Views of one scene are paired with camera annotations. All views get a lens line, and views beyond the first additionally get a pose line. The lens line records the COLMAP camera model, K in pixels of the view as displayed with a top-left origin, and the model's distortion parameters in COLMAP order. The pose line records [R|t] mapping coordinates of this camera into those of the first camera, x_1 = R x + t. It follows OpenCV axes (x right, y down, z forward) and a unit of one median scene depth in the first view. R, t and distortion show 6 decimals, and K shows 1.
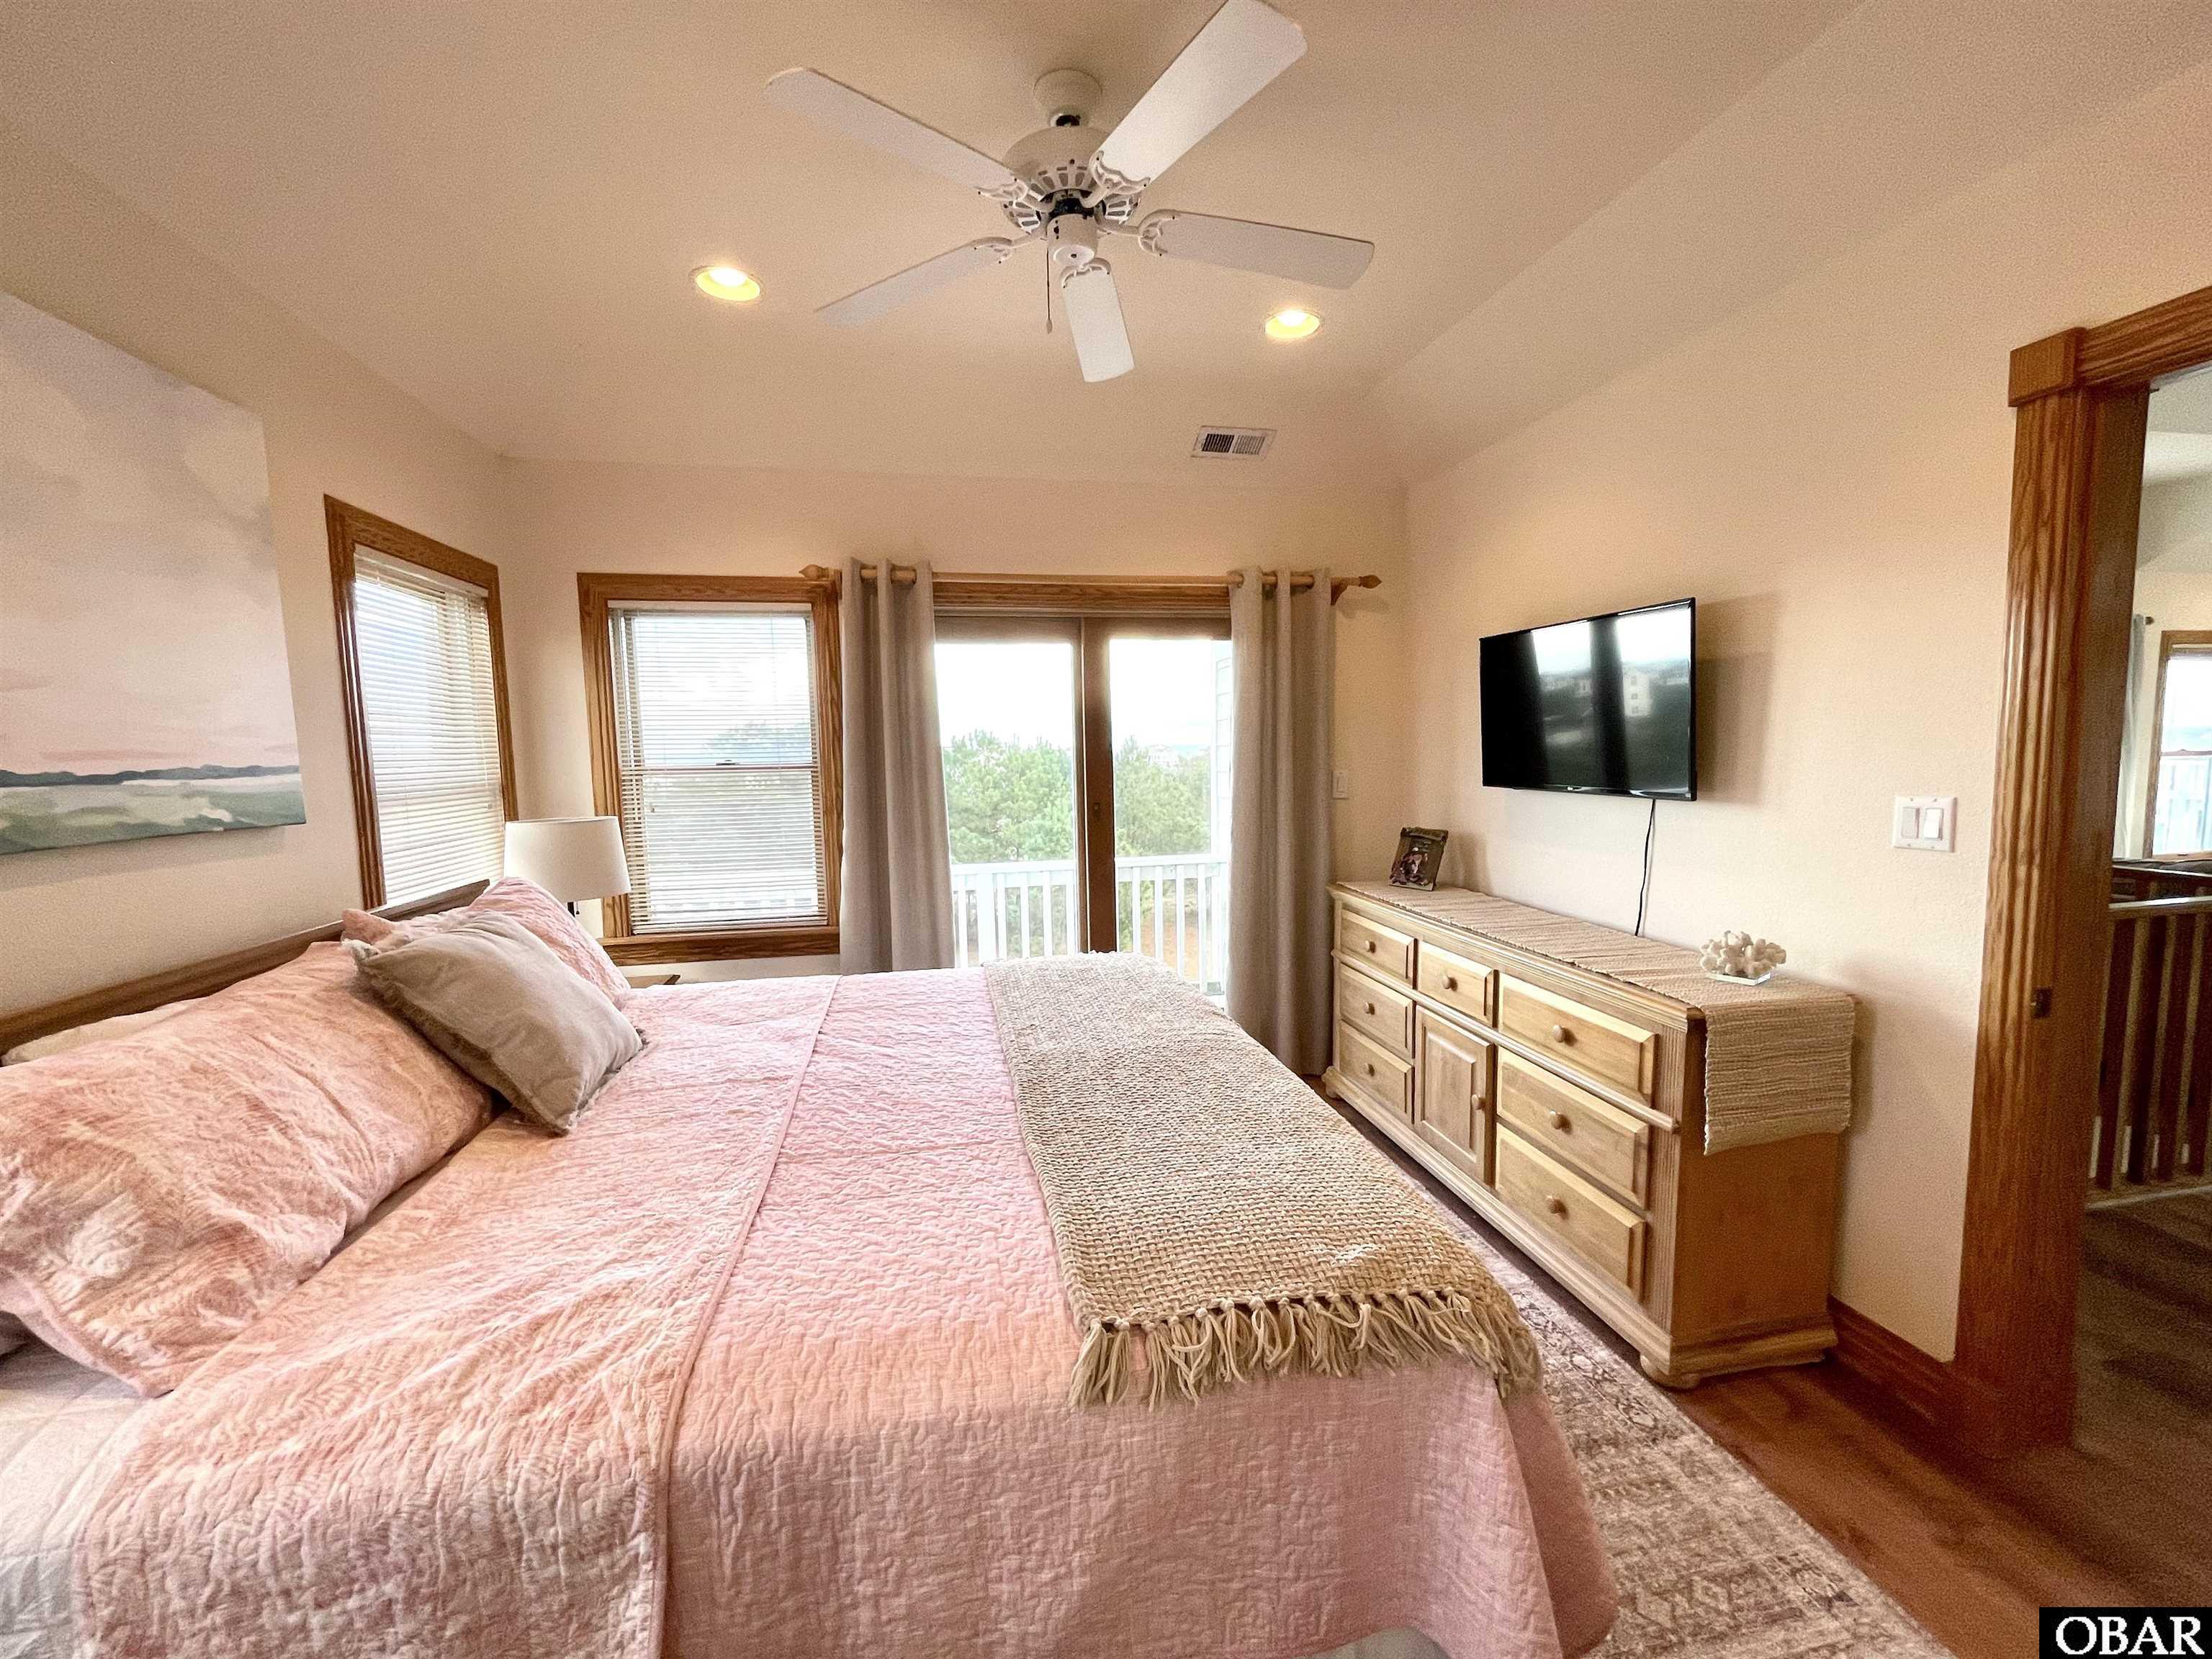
lens RADIAL K [[892.6, 0, 1106.3], [0, 892.6, 829.4], [0, 0, 1]] dist [0.003074, -0.000776]
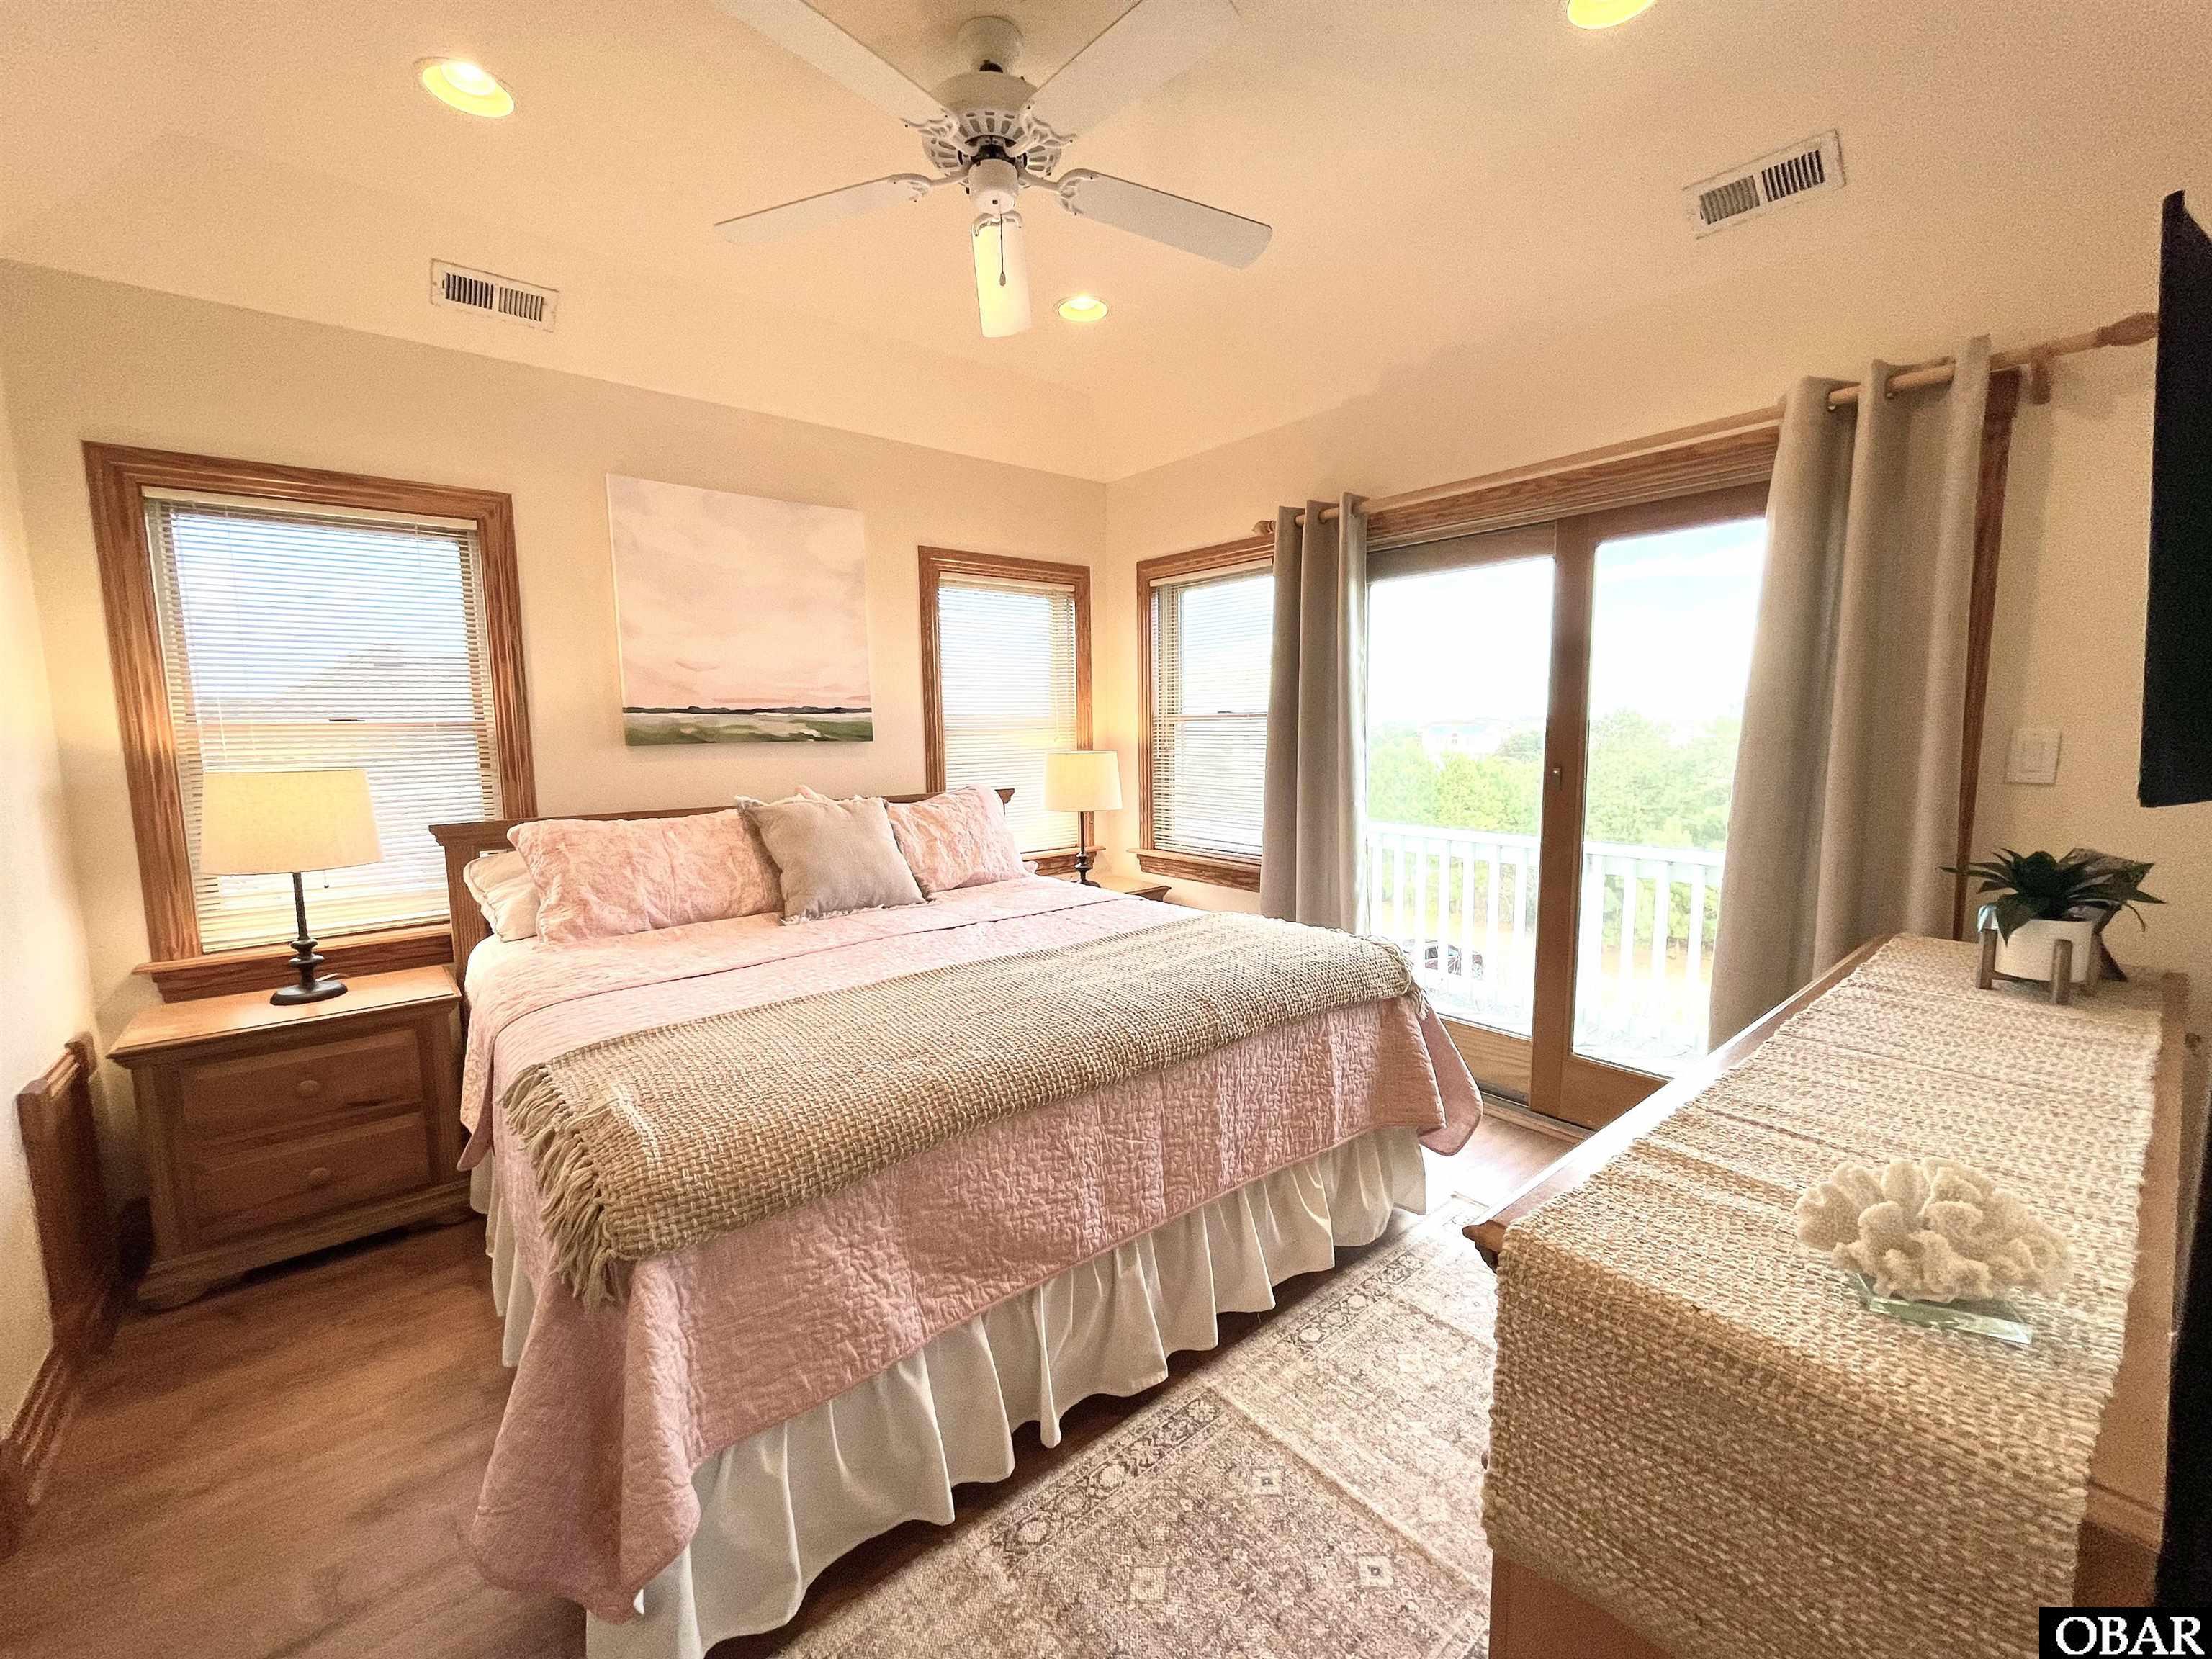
lens RADIAL K [[892.6, 0, 1103.1], [0, 892.6, 821.7], [0, 0, 1]] dist [0.003074, -0.000776]
pose [[0.493120, 0.105750, -0.863510, 0.558036], [-0.076310, 0.994016, 0.078155, -0.013651], [0.866608, 0.027355, 0.498239, 0.341258]]
